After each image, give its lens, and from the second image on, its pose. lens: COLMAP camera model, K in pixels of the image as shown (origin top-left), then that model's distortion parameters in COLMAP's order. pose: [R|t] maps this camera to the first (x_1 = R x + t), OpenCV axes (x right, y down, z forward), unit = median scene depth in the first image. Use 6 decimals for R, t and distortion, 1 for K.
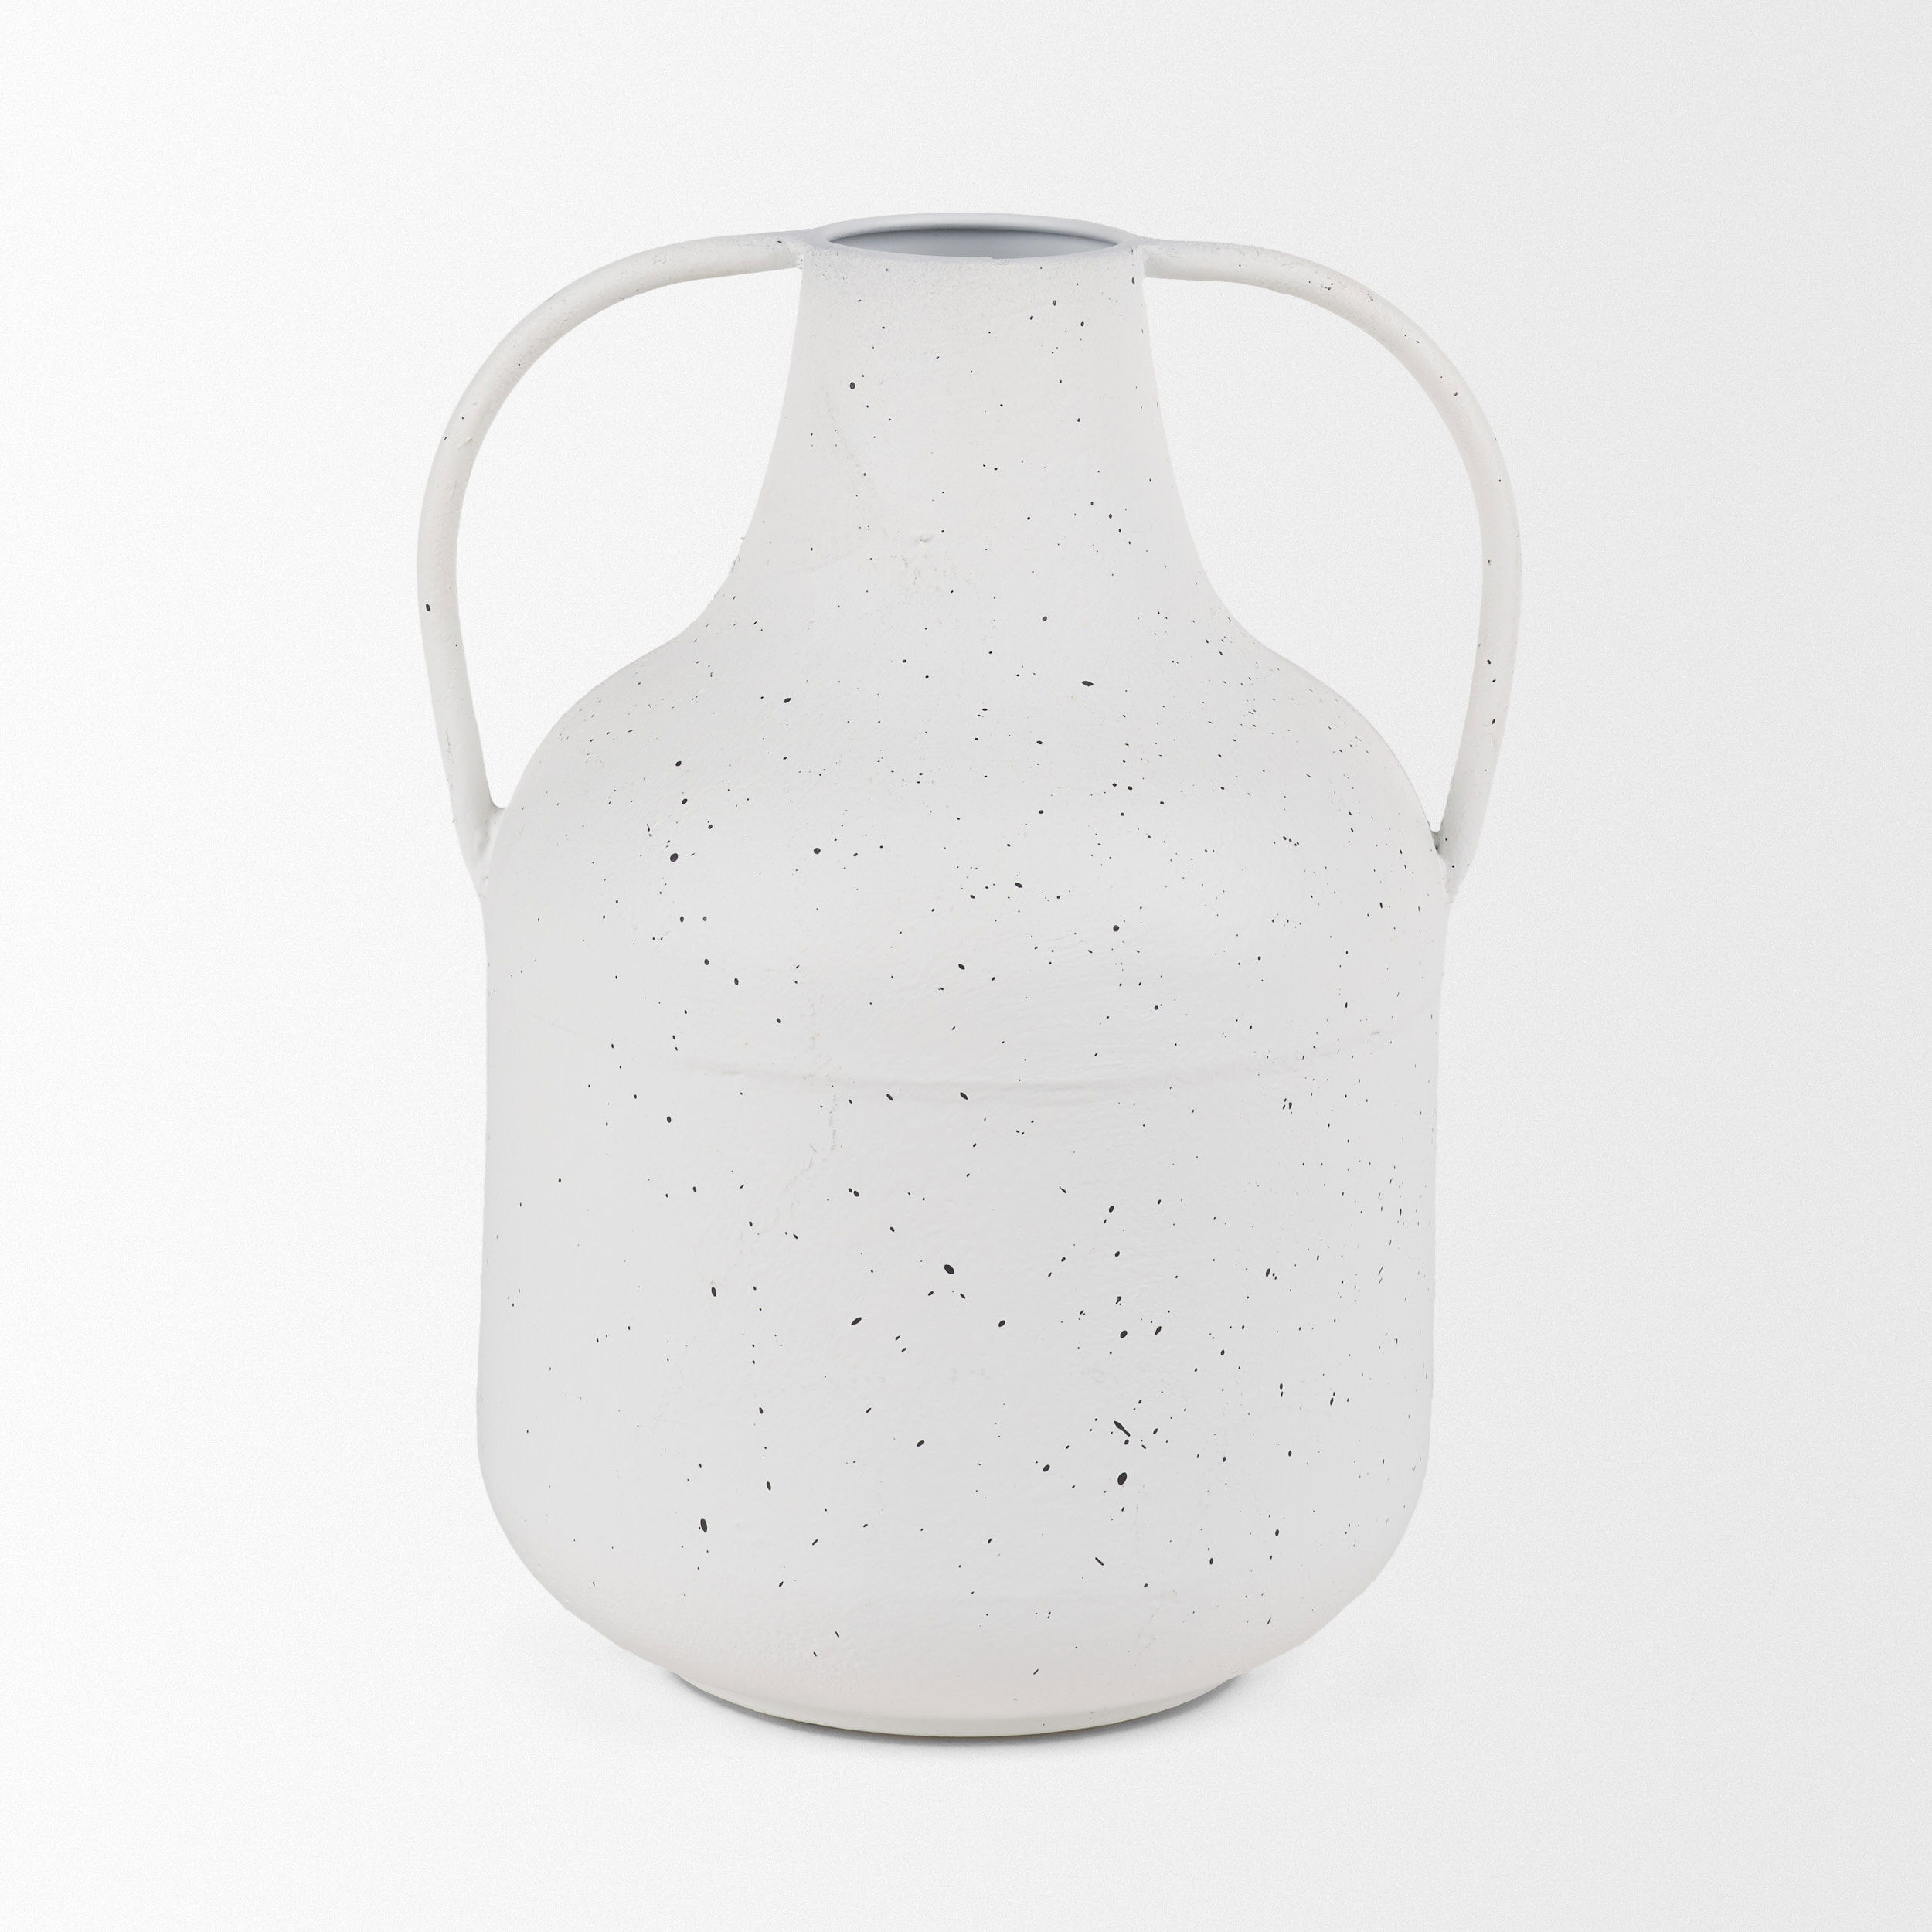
lens RADIAL K [[4146.0, 0, 966.8], [0, 4146.0, 973.7], [0, 0, 1]] dist [-0.120288, 0.000000]
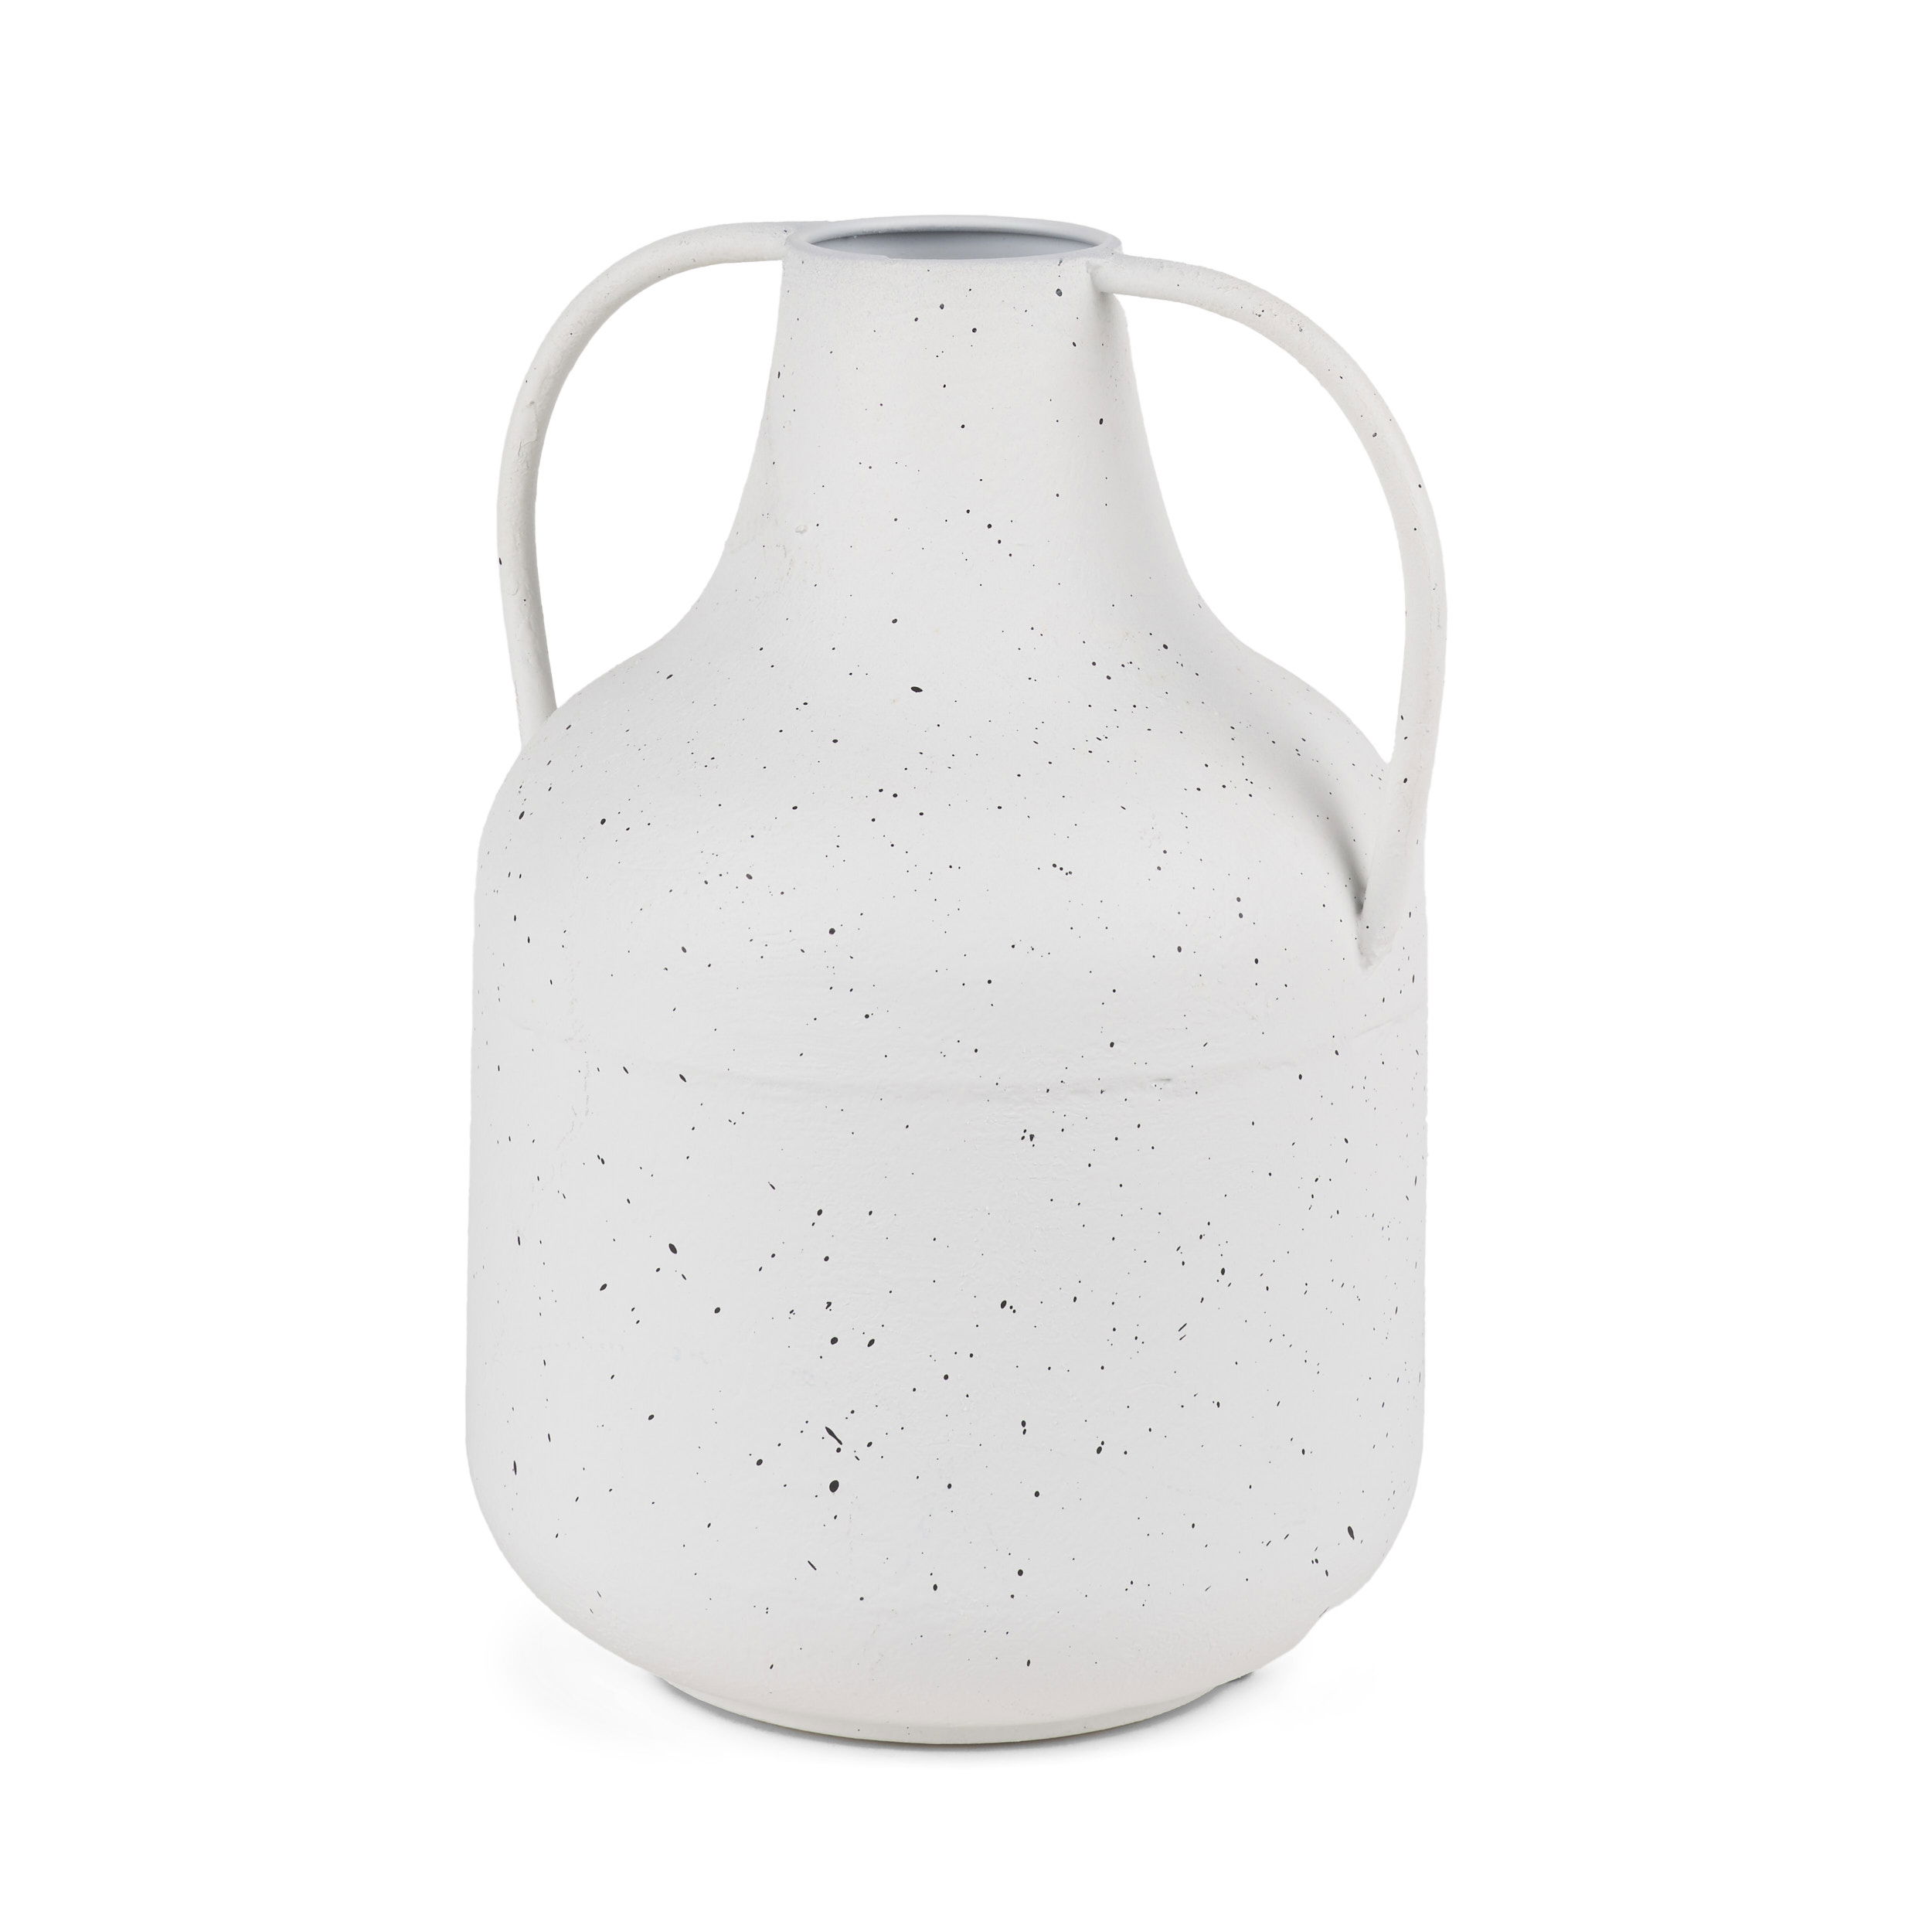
lens RADIAL K [[4146.0, 0, 973.5], [0, 4146.0, 954.5], [0, 0, 1]] dist [-0.120288, 0.000000]
pose [[0.931282, 0.126715, -0.341551, 0.393531], [-0.130152, 0.991410, 0.012936, -0.021880], [0.340256, 0.032406, 0.939774, 0.073557]]
